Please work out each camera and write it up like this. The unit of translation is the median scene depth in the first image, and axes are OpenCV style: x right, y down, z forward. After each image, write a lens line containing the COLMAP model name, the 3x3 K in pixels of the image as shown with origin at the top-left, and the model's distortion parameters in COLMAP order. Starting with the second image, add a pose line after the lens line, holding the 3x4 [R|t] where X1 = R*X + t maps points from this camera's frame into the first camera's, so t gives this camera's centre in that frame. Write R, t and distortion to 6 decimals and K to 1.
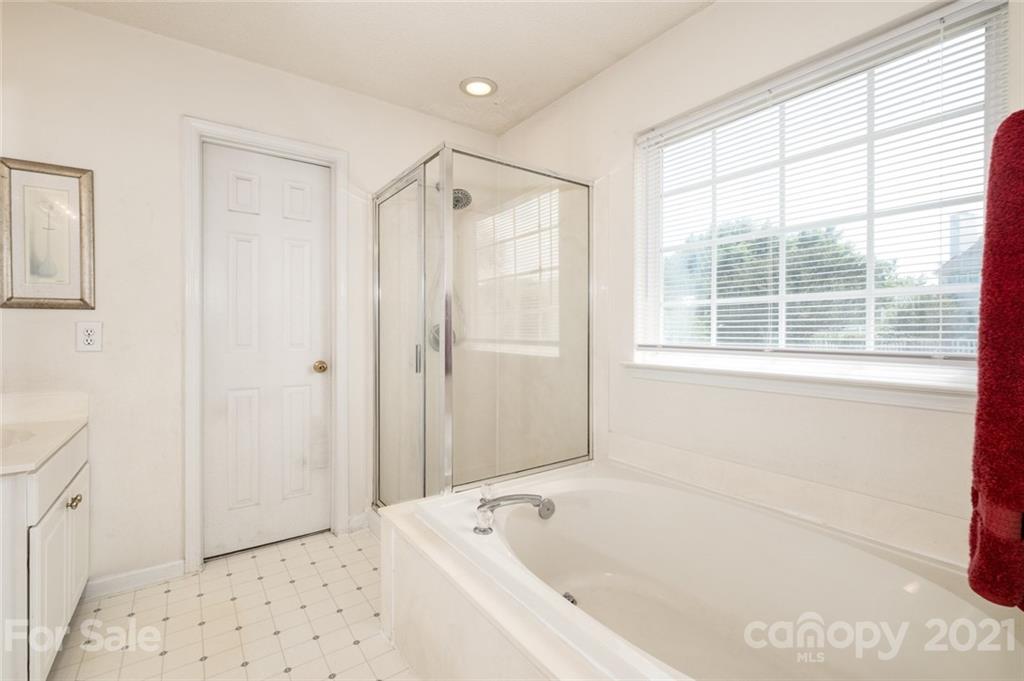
lens RADIAL K [[450.2, 0, 508.9], [0, 450.2, 337.5], [0, 0, 1]] dist [0.000486, 0.000097]
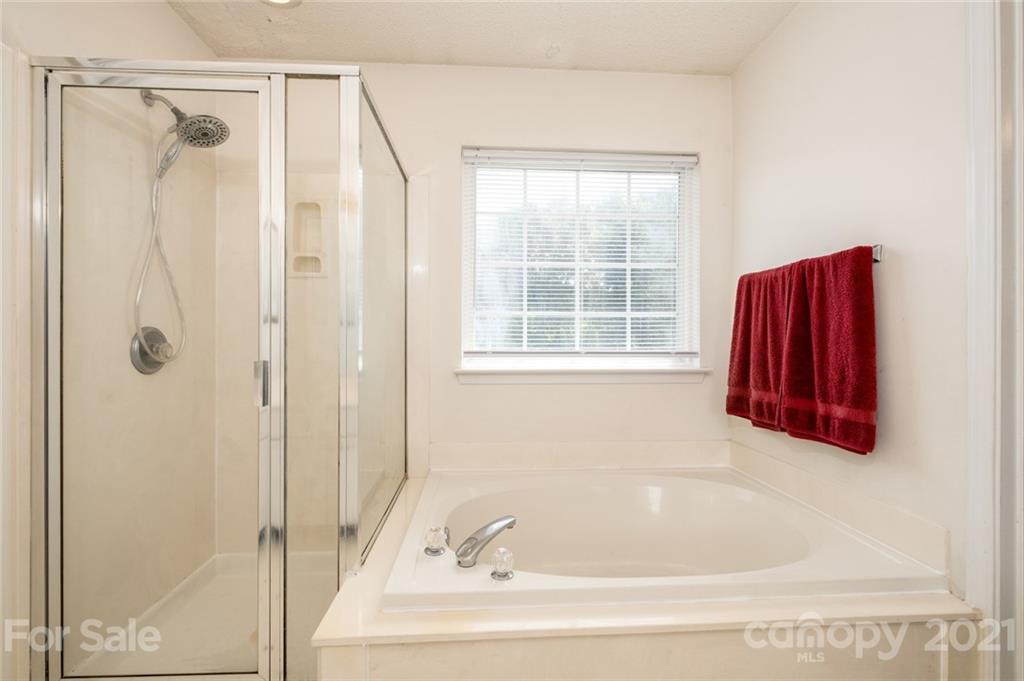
lens RADIAL K [[450.2, 0, 511.8], [0, 450.2, 338.4], [0, 0, 1]] dist [0.000486, 0.000097]
pose [[0.511678, -0.002899, 0.859172, -0.590390], [0.011947, 0.999922, -0.003741, -0.009720], [-0.859094, 0.012179, 0.511673, 0.417952]]
